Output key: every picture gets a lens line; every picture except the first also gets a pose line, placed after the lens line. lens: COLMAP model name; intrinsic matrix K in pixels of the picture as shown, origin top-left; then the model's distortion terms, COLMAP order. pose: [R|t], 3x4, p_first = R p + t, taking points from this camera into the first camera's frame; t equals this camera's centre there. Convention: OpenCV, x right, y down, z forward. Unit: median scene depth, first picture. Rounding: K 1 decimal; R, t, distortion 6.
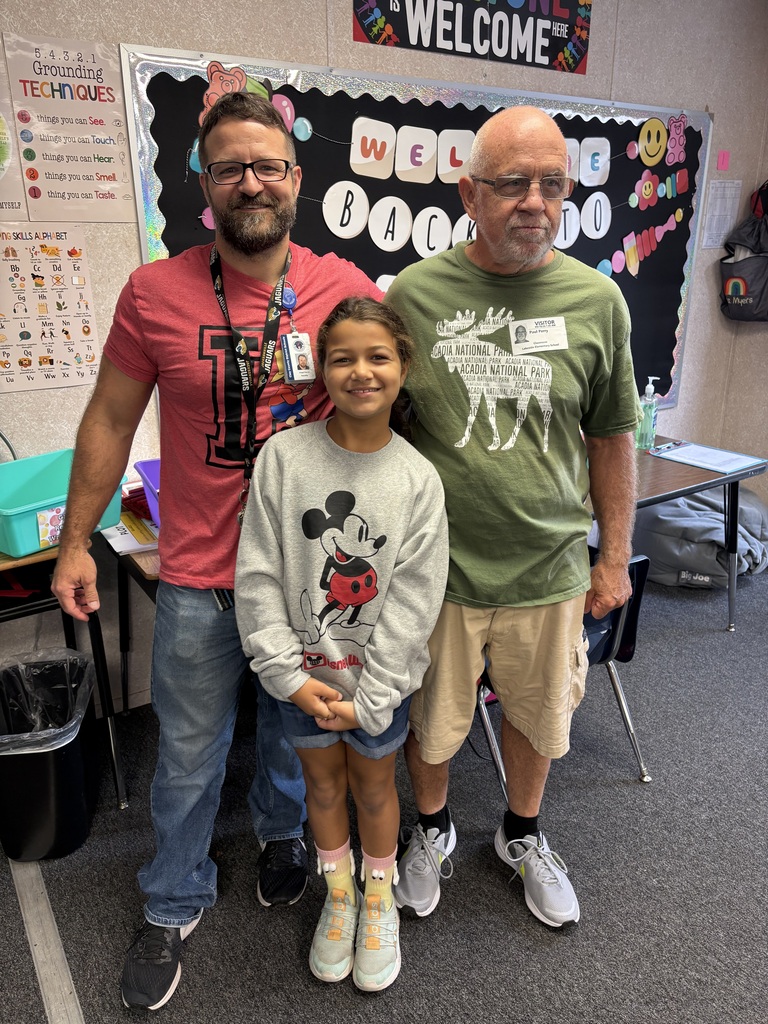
lens RADIAL K [[774.7, 0, 379.4], [0, 774.7, 513.7], [0, 0, 1]] dist [0.048254, -0.053940]
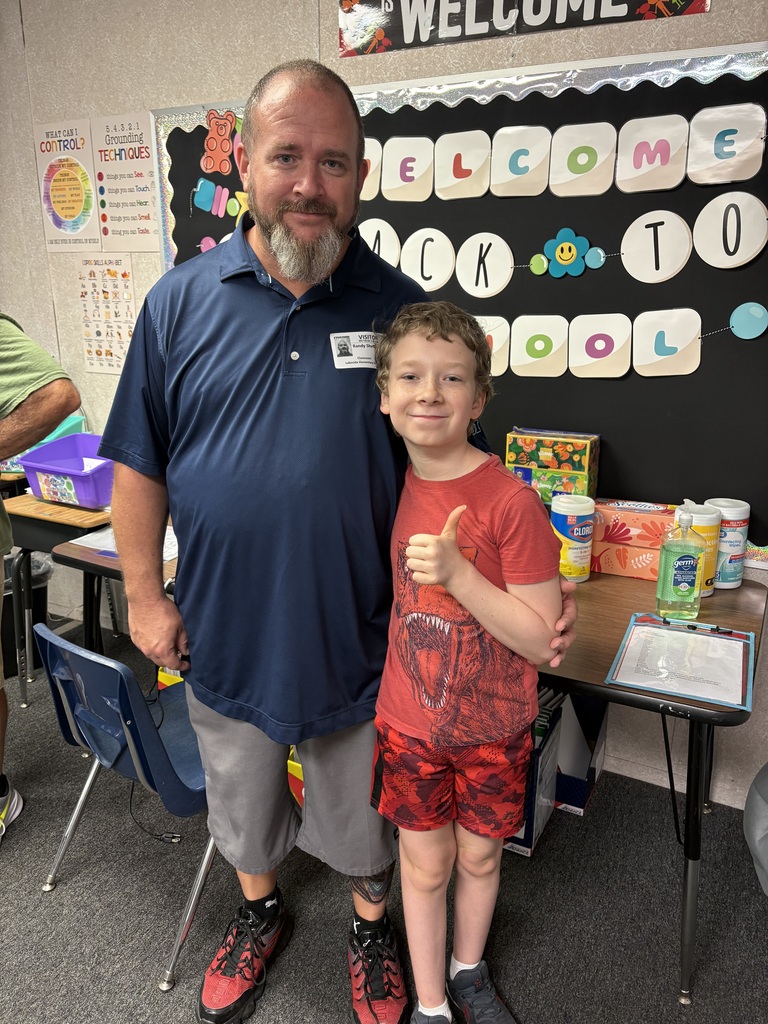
lens RADIAL K [[774.7, 0, 375.8], [0, 774.7, 515.7], [0, 0, 1]] dist [0.048254, -0.053940]
pose [[0.519252, 0.268879, -0.811222, 0.854526], [-0.282320, 0.949897, 0.134133, -0.206309], [0.806643, 0.159376, 0.569146, 0.554257]]
